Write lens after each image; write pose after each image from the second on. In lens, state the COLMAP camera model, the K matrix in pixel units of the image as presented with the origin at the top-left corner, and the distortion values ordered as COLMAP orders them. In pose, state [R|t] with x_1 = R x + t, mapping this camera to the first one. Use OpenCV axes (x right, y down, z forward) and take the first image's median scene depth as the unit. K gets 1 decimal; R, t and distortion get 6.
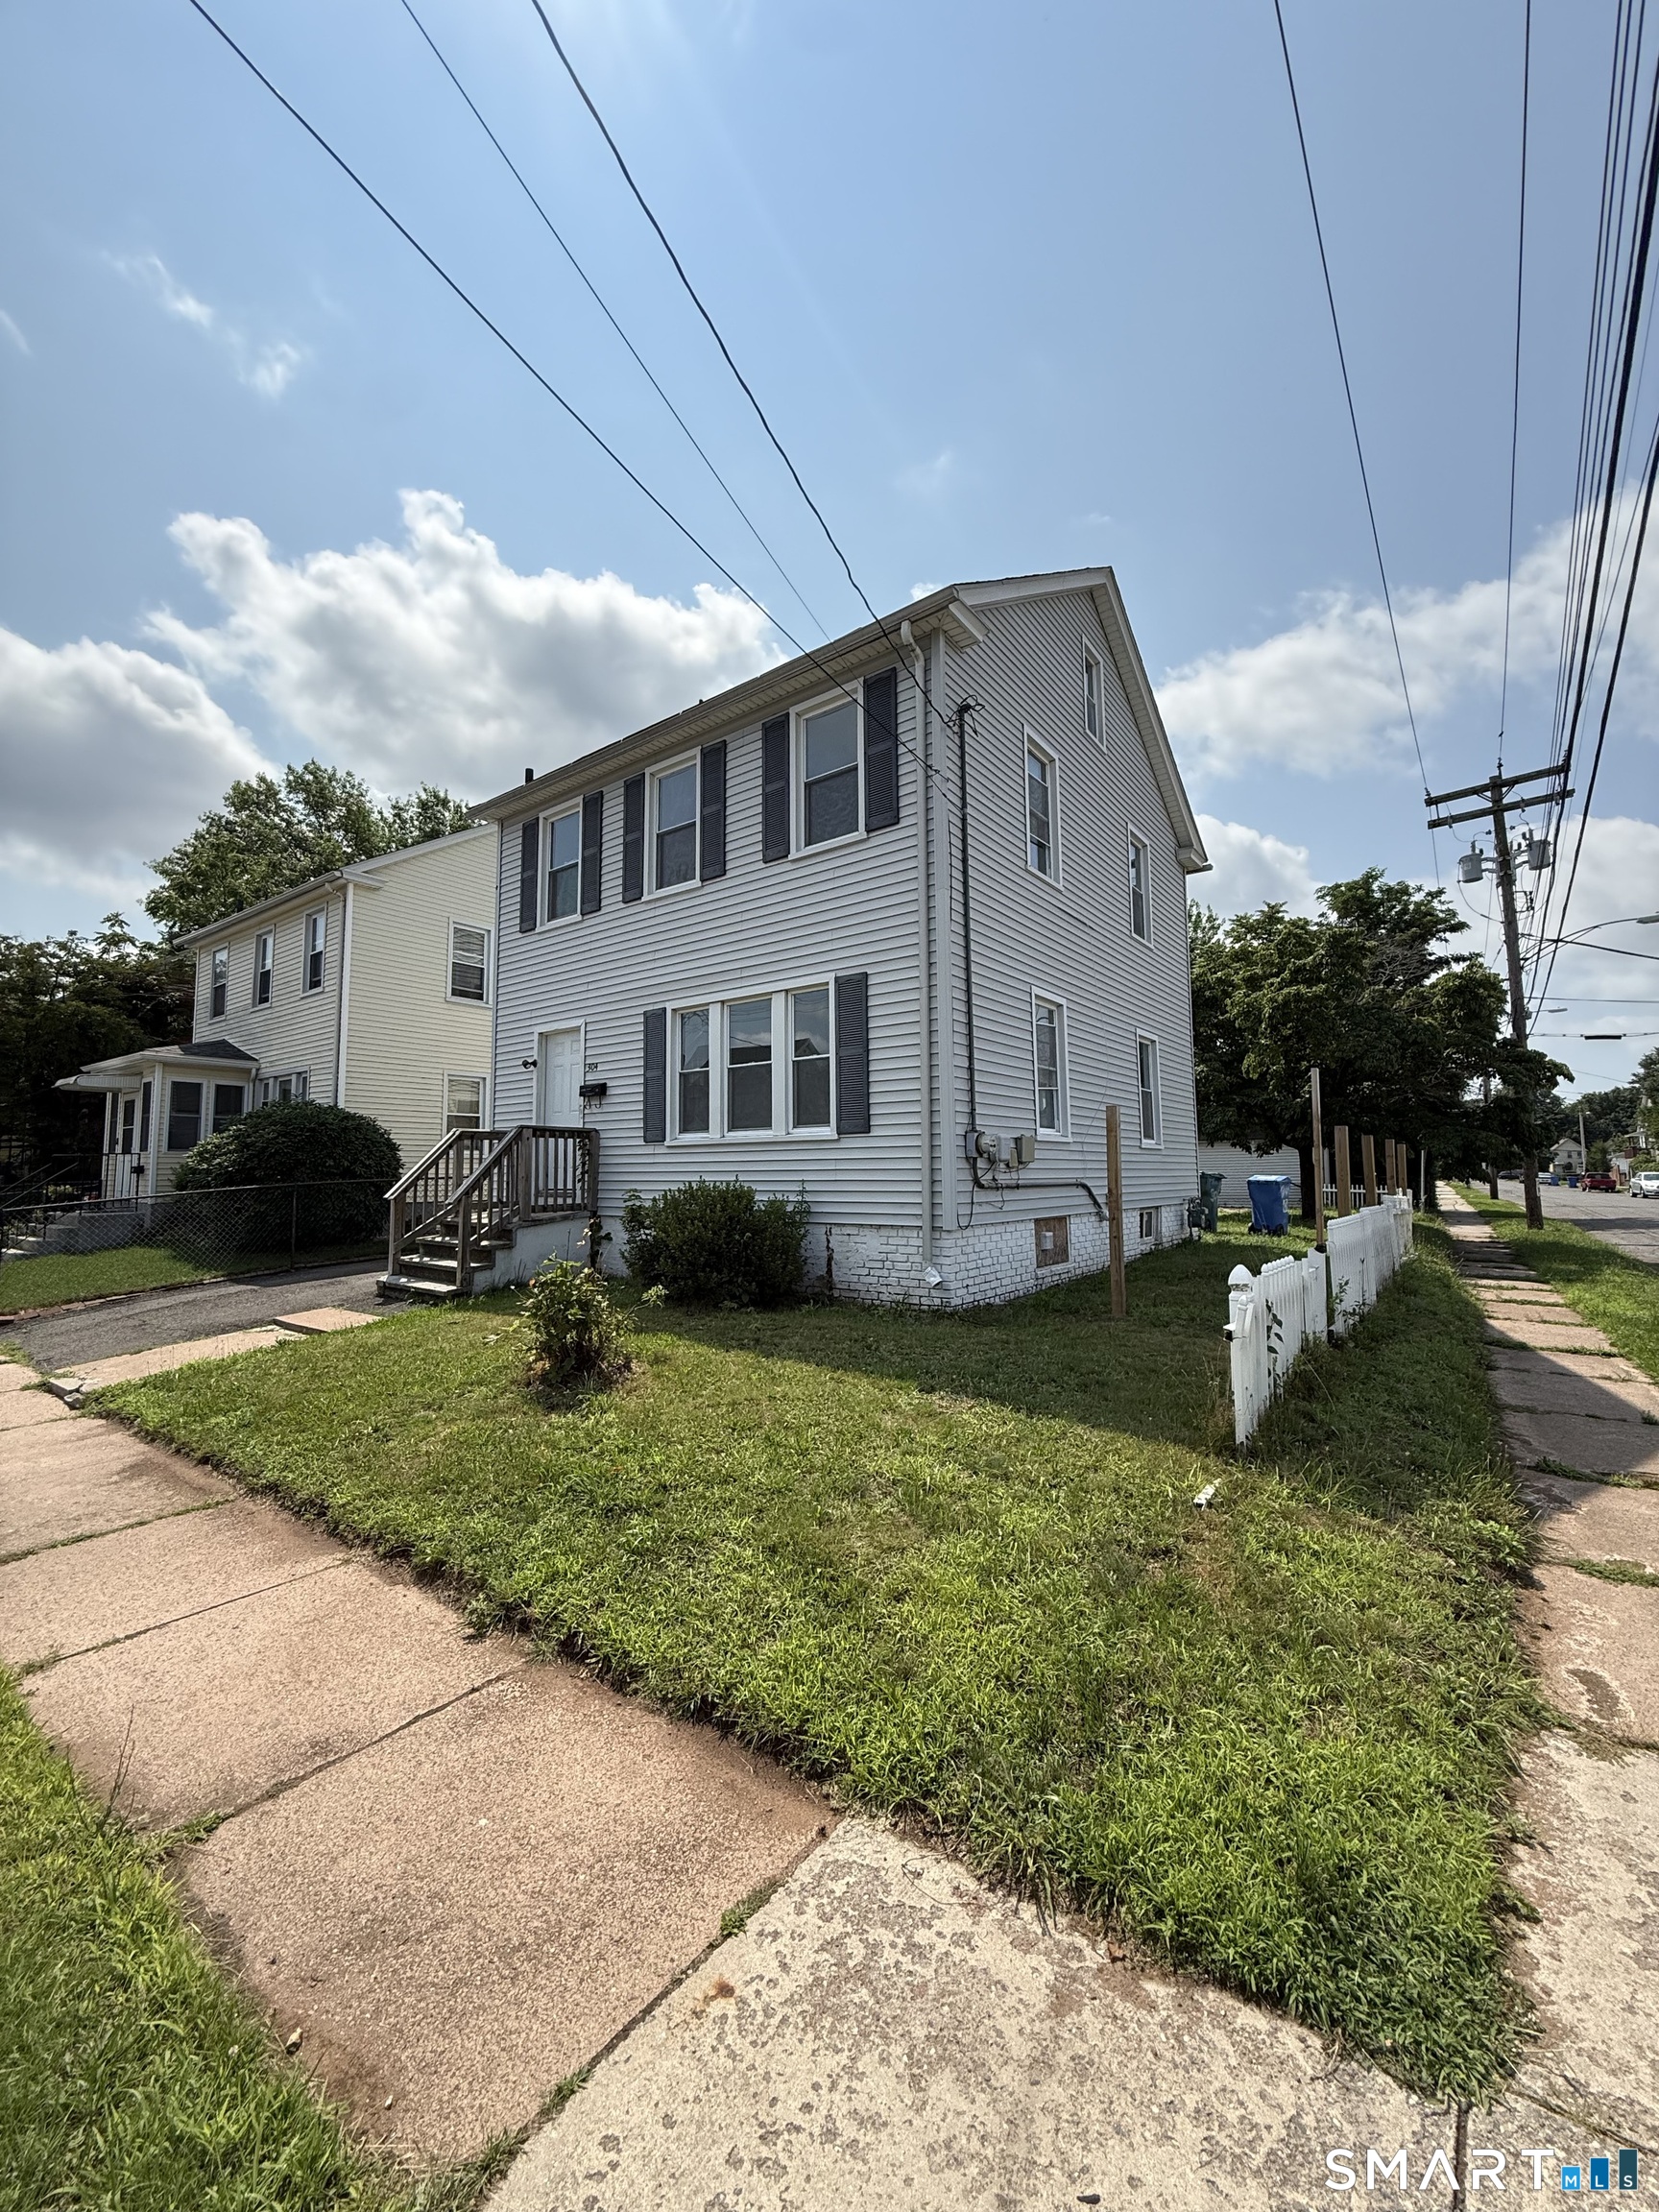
lens RADIAL K [[882.4, 0, 828.3], [0, 882.4, 1101.2], [0, 0, 1]] dist [0.001006, 0.000595]
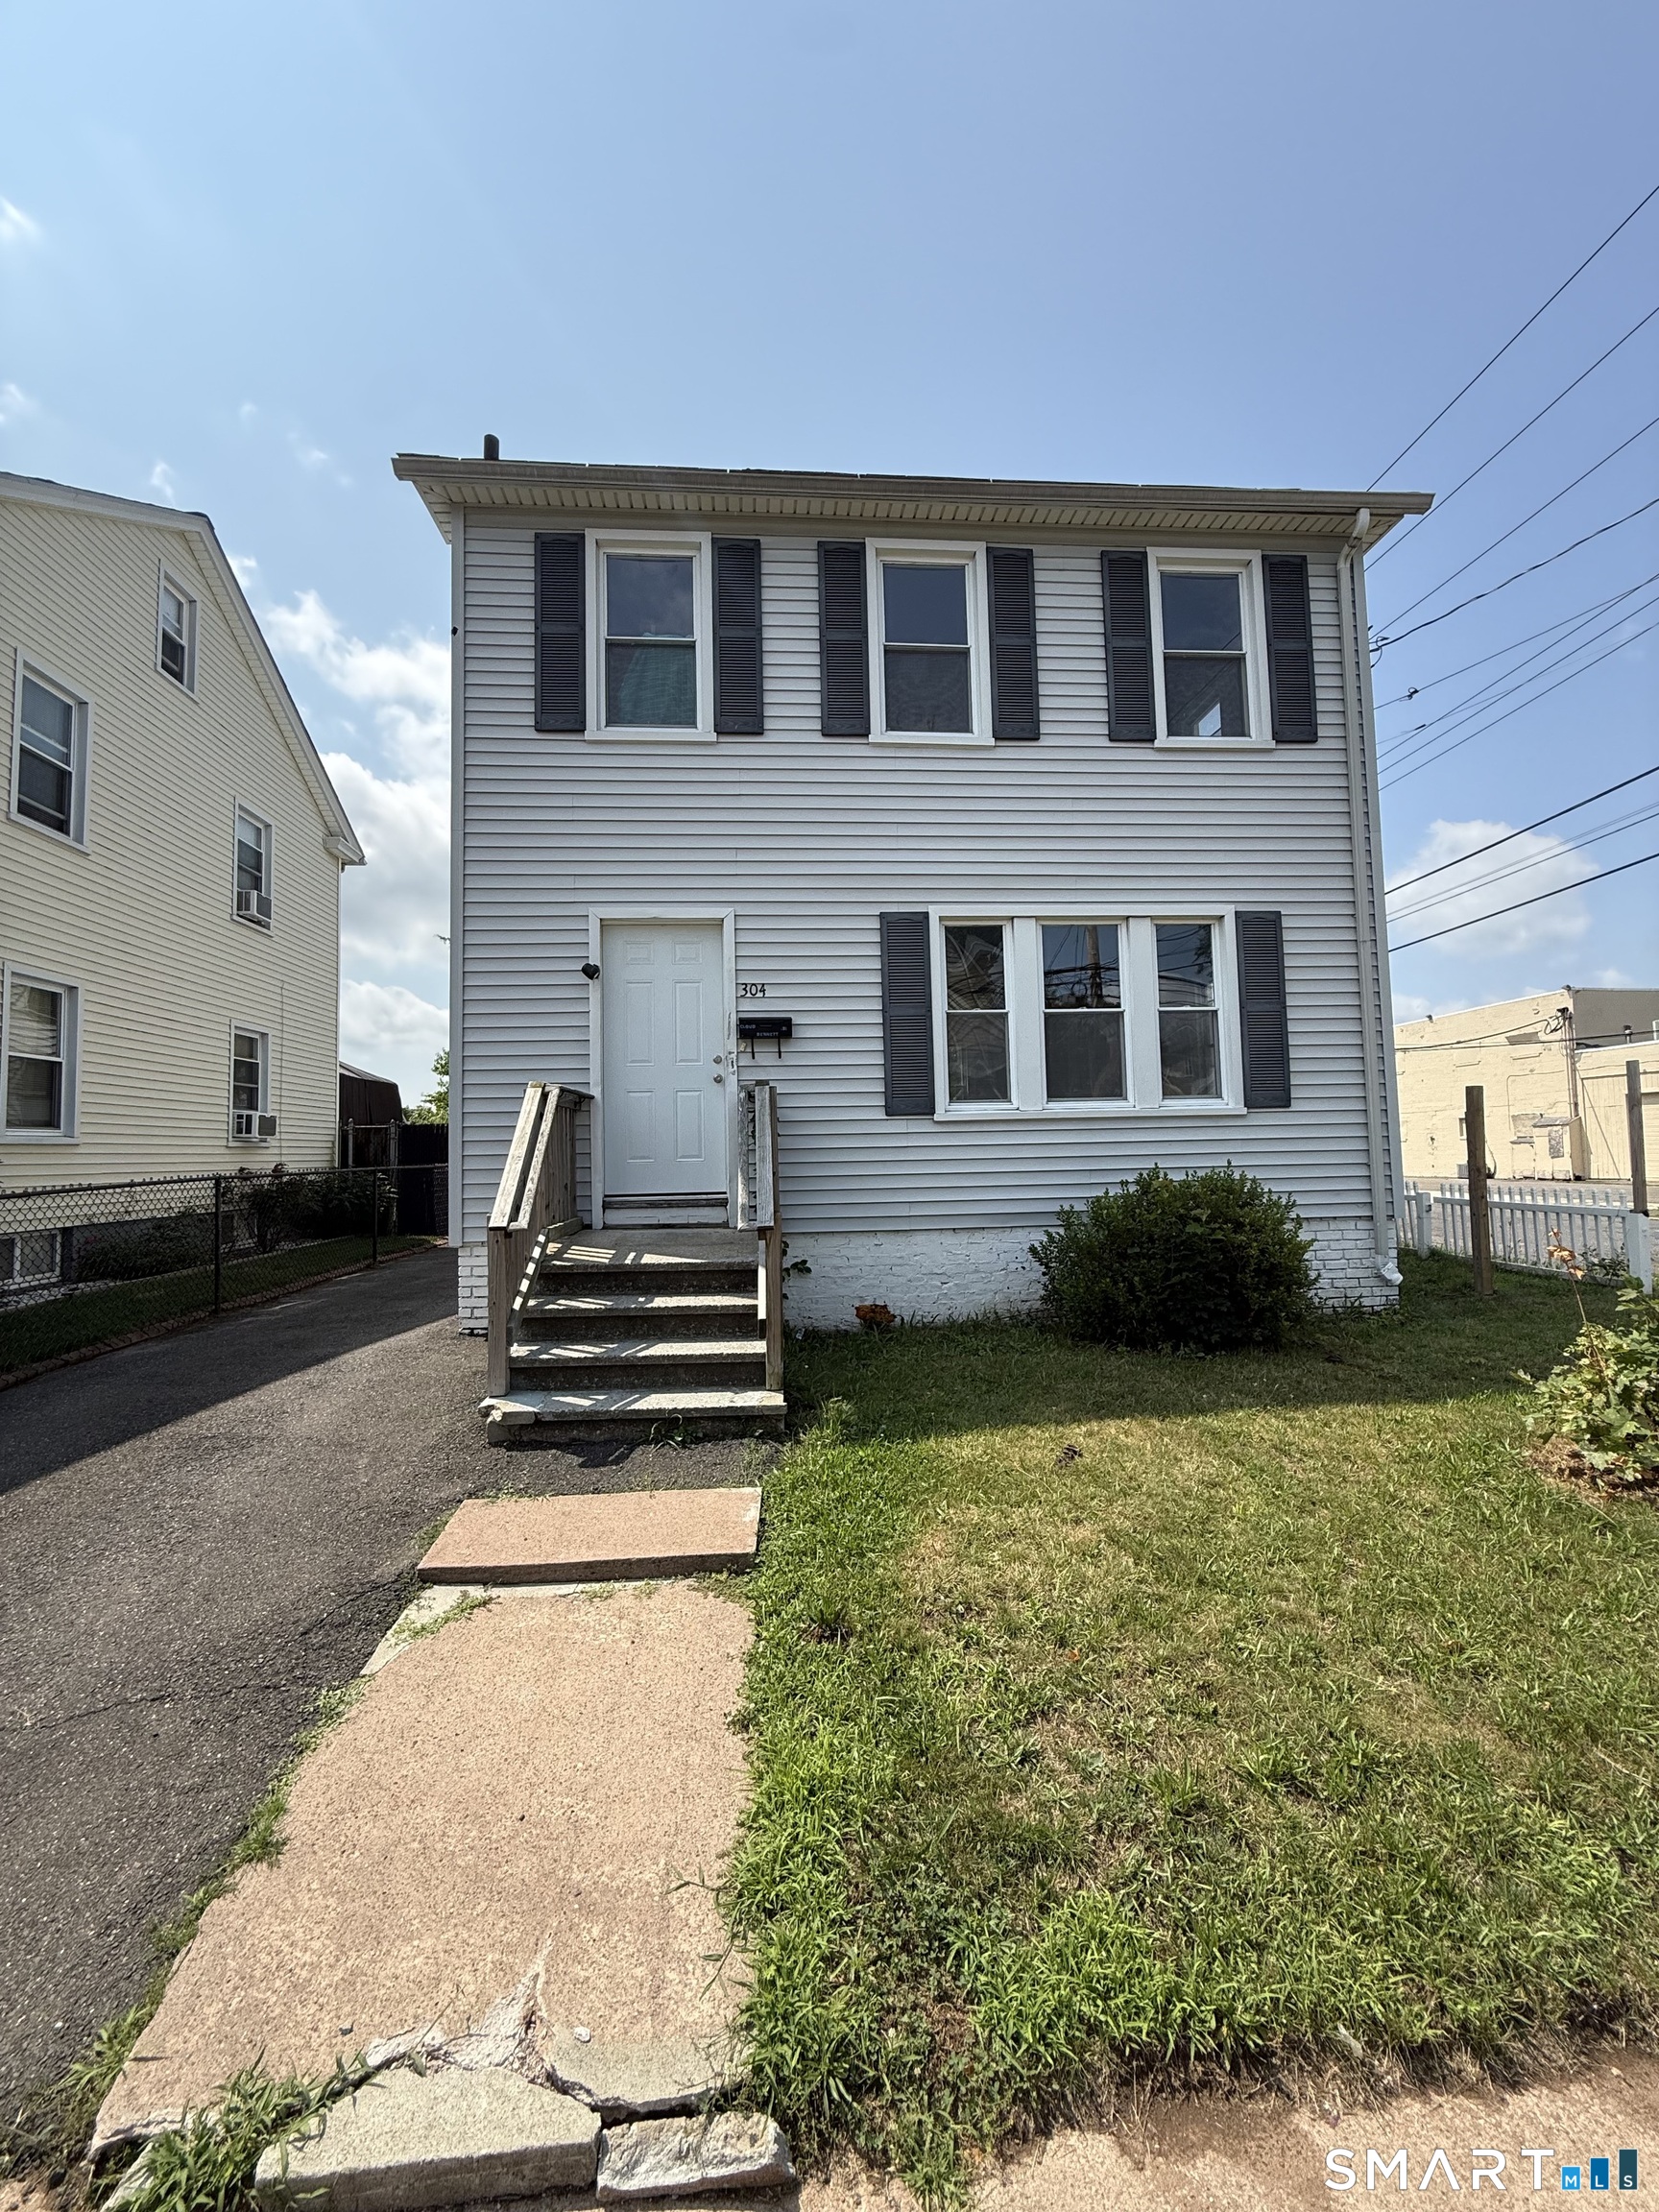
lens RADIAL K [[888.3, 0, 836.8], [0, 888.3, 1098.7], [0, 0, 1]] dist [0.001376, 0.000431]
pose [[0.744971, 0.029440, 0.666446, -0.677383], [-0.038218, 0.999268, -0.001422, 0.037356], [-0.666001, -0.024411, 0.745552, 0.545796]]
